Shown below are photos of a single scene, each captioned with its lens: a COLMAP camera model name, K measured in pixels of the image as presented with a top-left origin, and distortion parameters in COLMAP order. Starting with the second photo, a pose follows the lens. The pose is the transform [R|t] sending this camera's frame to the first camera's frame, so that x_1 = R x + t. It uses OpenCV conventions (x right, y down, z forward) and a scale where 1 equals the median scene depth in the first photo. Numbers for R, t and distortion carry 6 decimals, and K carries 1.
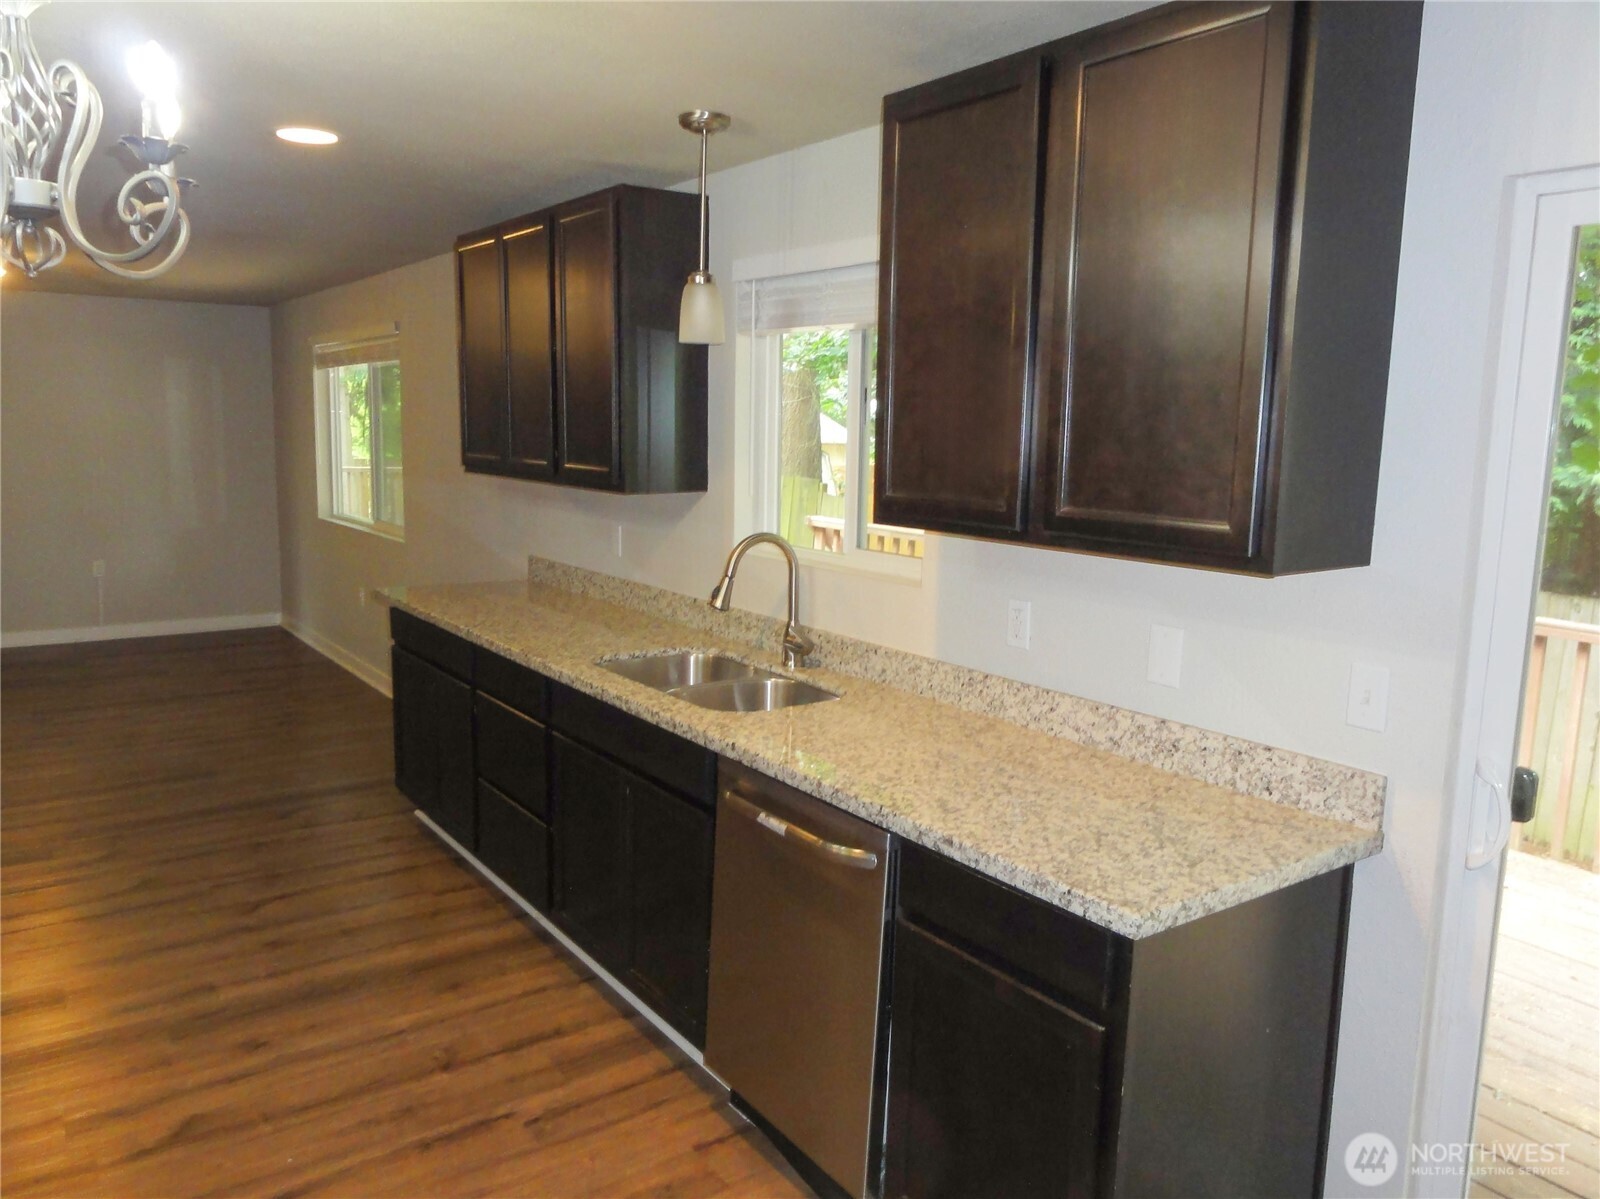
lens RADIAL K [[1145.1, 0, 802.0], [0, 1145.1, 604.4], [0, 0, 1]] dist [0.010987, 0.001557]
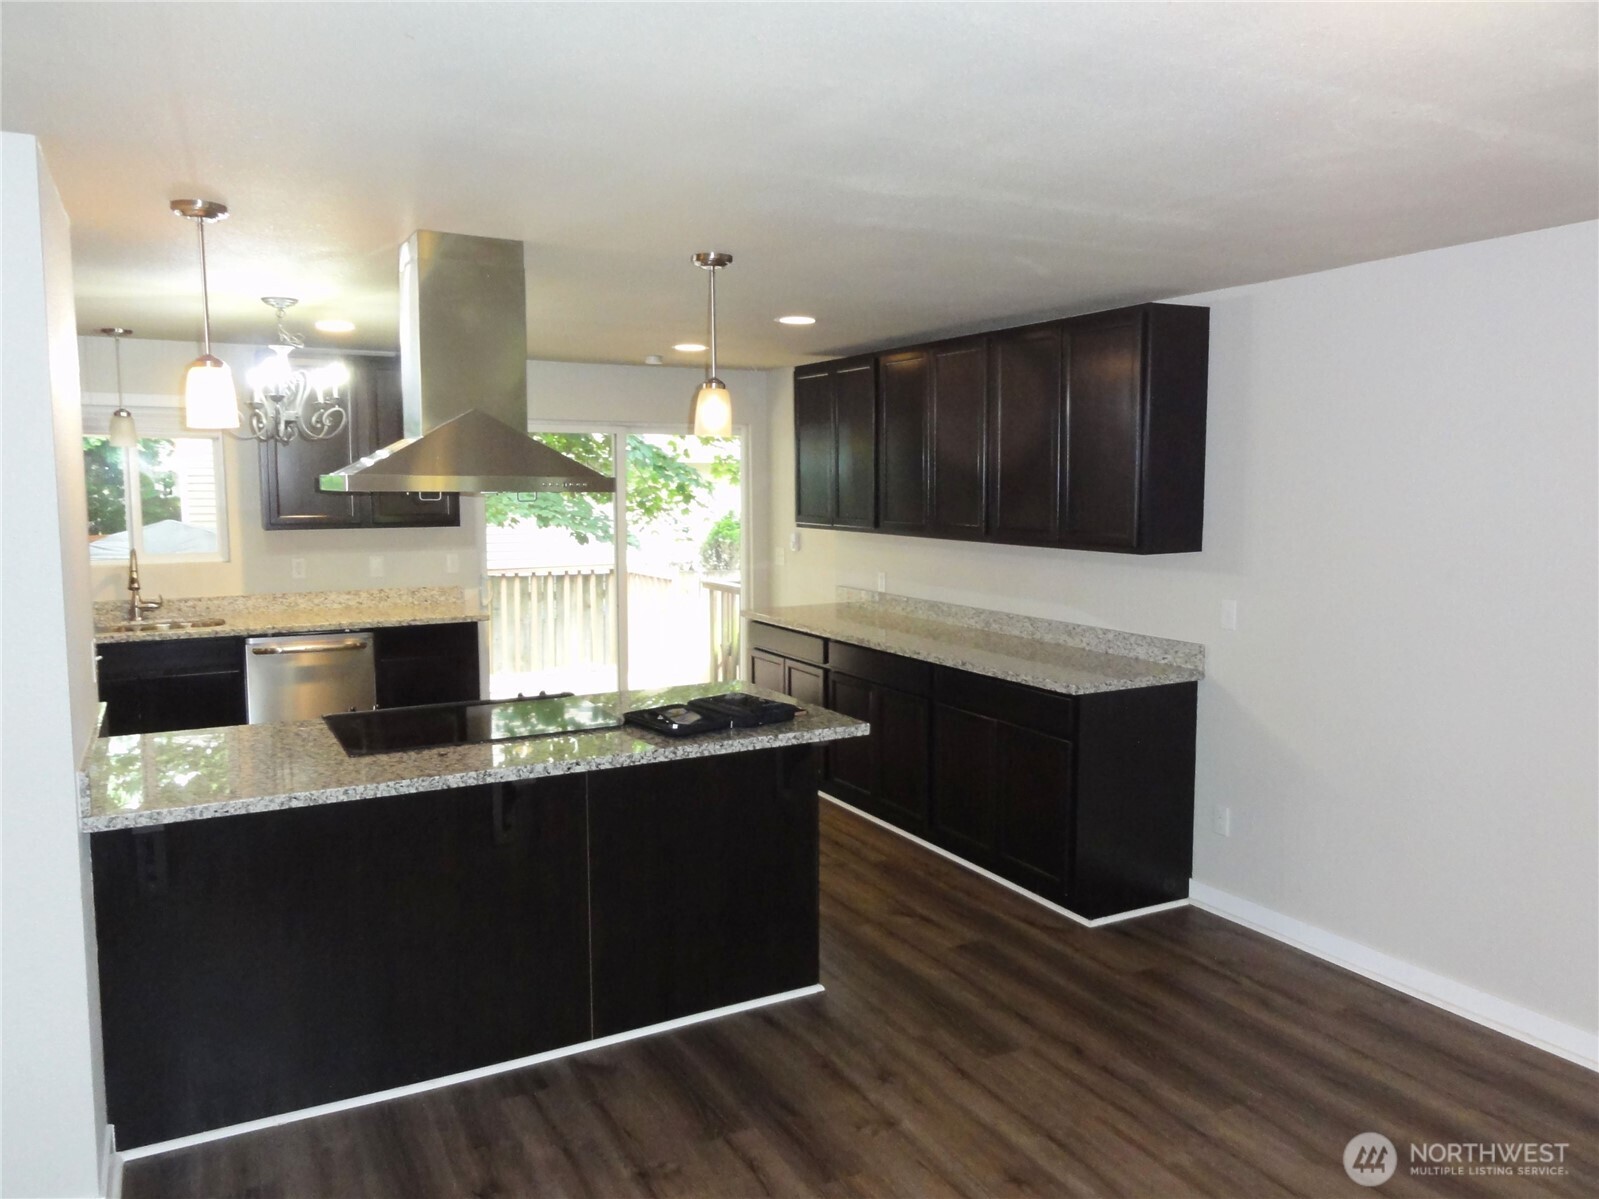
lens RADIAL K [[1144.3, 0, 800.9], [0, 1144.3, 595.5], [0, 0, 1]] dist [0.010987, 0.001557]
pose [[0.129594, -0.128317, 0.983229, -2.312443], [0.150981, 0.982583, 0.108333, -0.034090], [-0.980005, 0.134410, 0.146710, -0.426562]]
